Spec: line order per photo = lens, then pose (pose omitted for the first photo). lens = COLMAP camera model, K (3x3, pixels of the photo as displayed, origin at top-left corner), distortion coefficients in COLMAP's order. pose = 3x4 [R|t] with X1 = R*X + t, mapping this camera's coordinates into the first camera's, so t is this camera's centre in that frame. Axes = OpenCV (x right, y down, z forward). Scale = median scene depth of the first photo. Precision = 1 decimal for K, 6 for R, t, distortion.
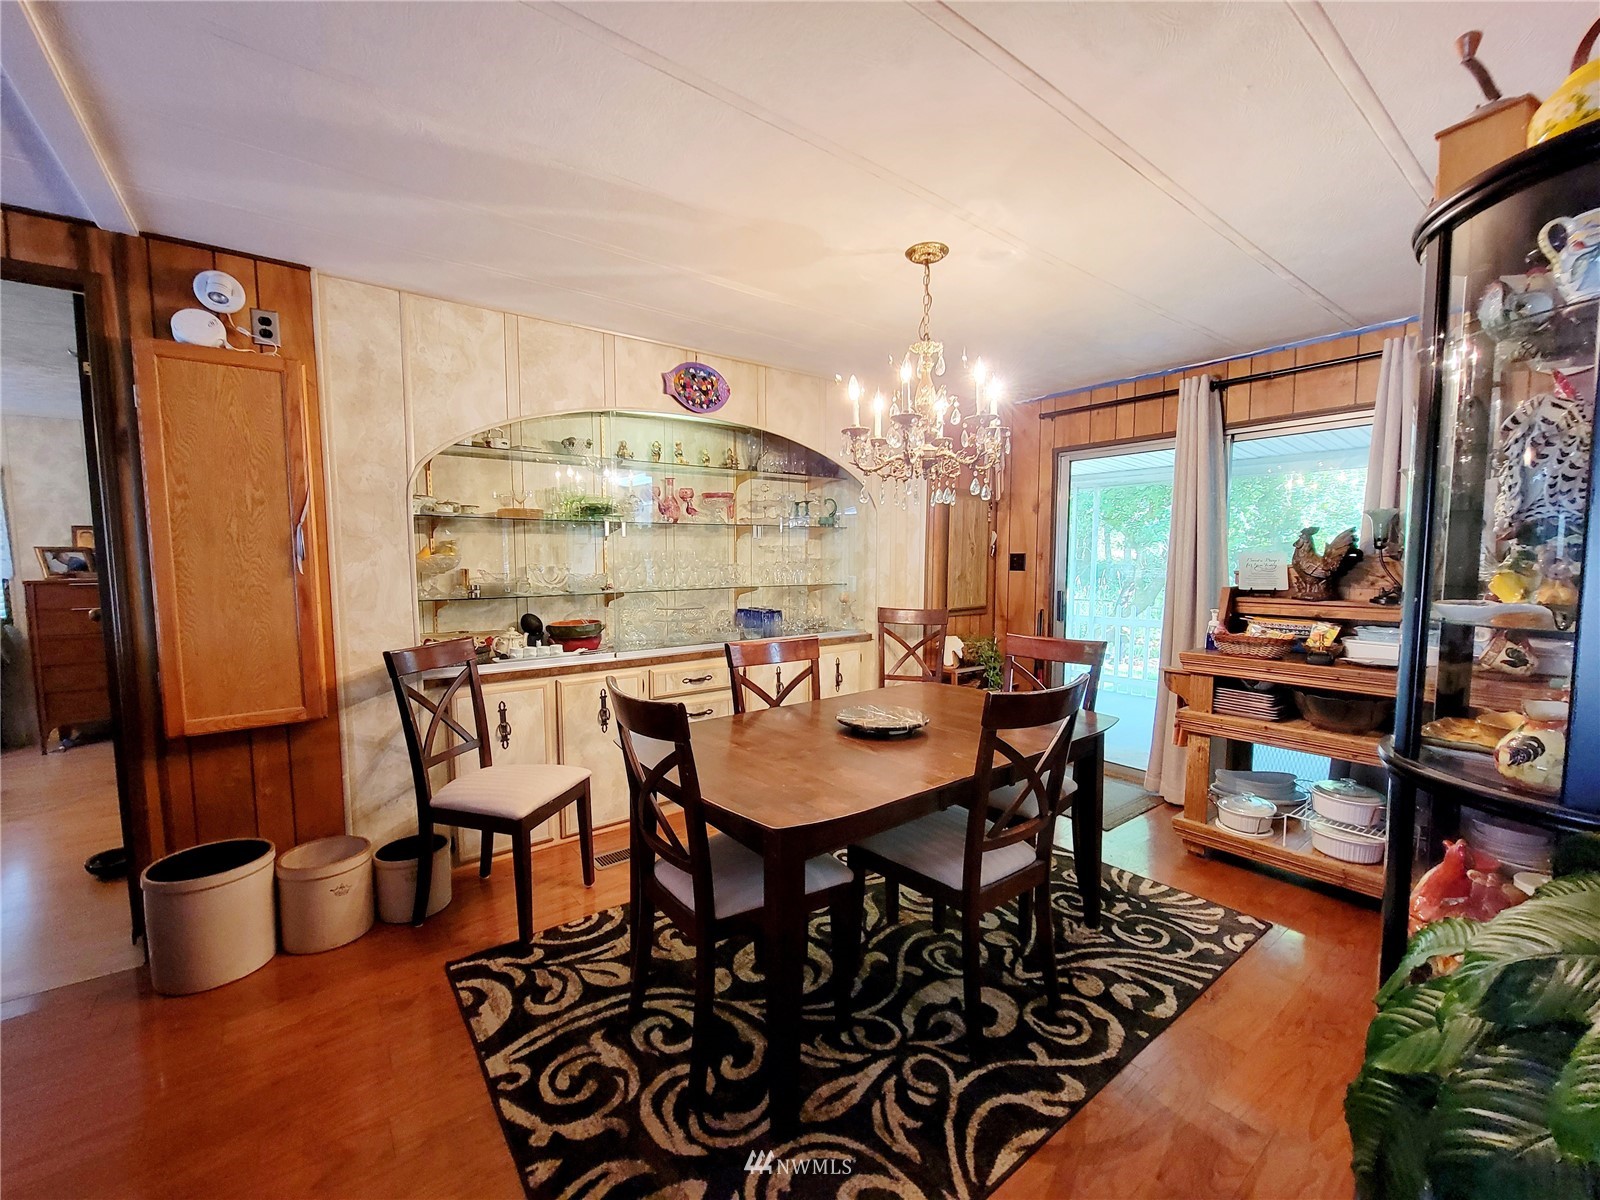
lens RADIAL K [[655.0, 0, 795.9], [0, 655.0, 606.1], [0, 0, 1]] dist [-0.000514, -0.001135]
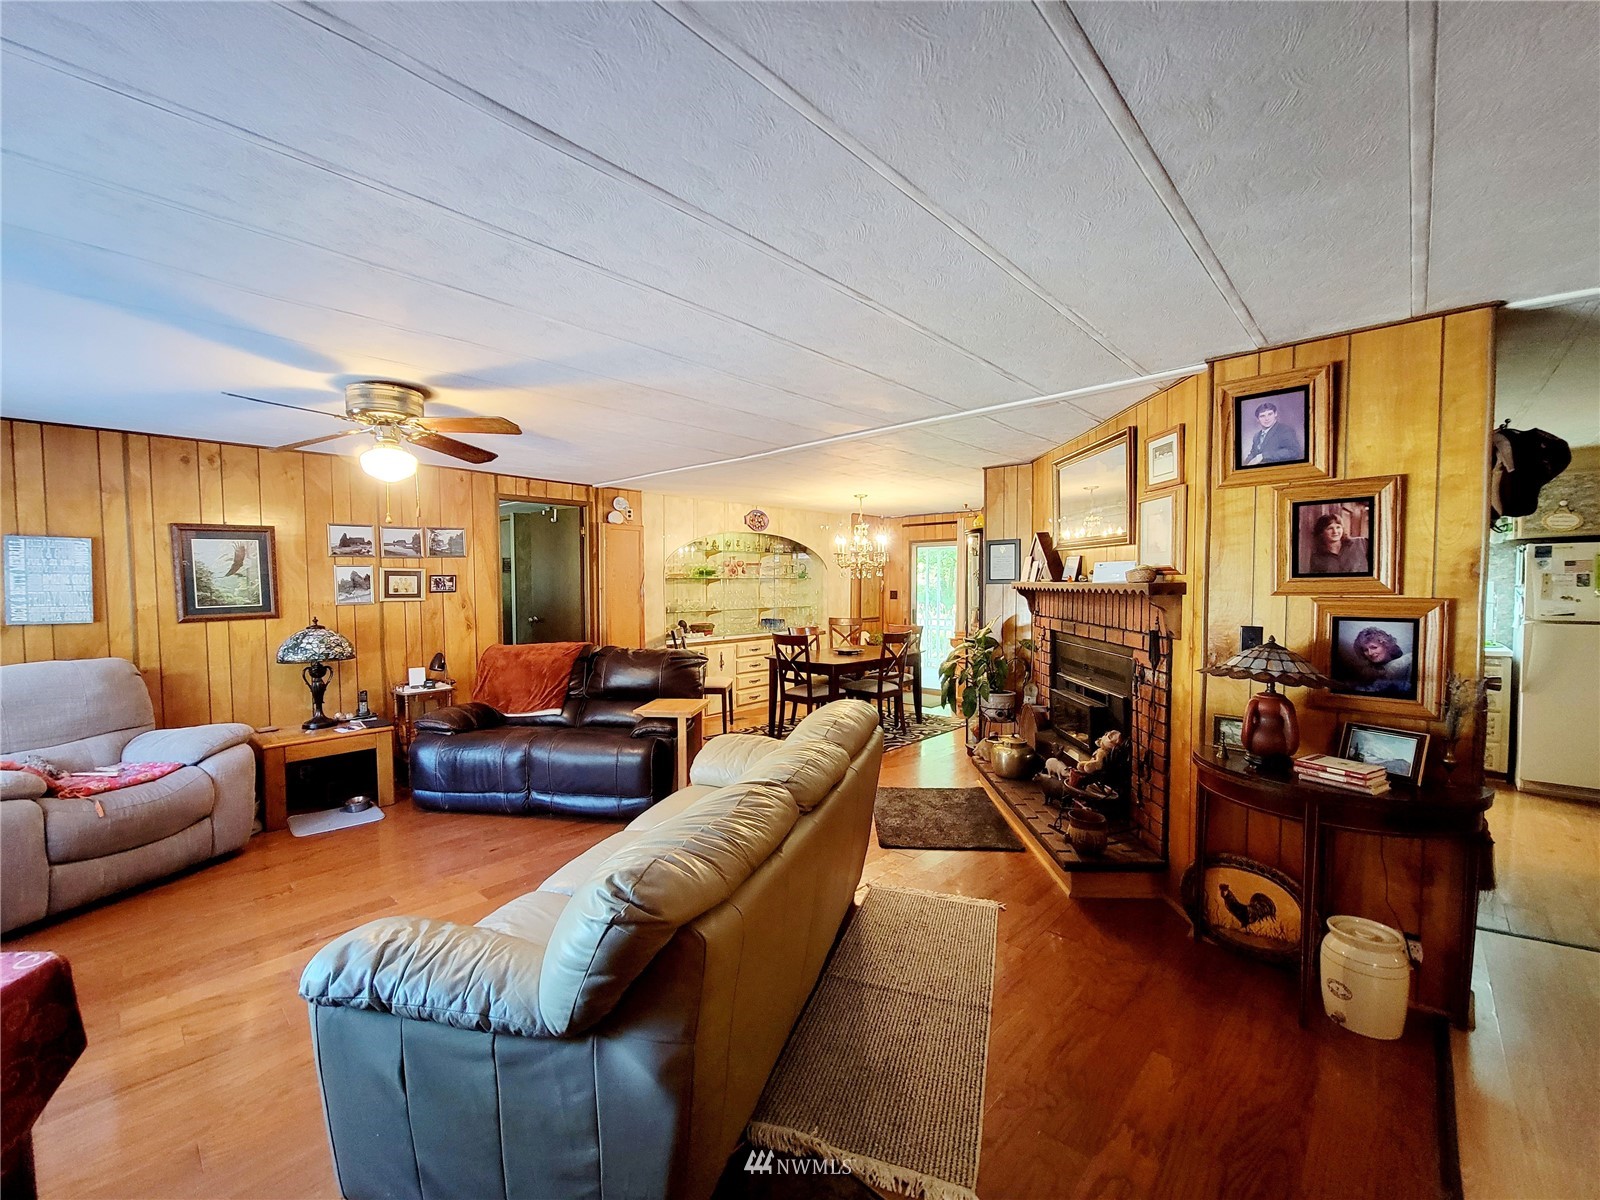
lens RADIAL K [[655.0, 0, 804.4], [0, 655.0, 608.6], [0, 0, 1]] dist [-0.000514, -0.001135]
pose [[0.983747, -0.006878, 0.179427, -0.513907], [0.013727, 0.999223, -0.036959, 0.078116], [-0.179033, 0.038821, 0.983077, -1.623440]]
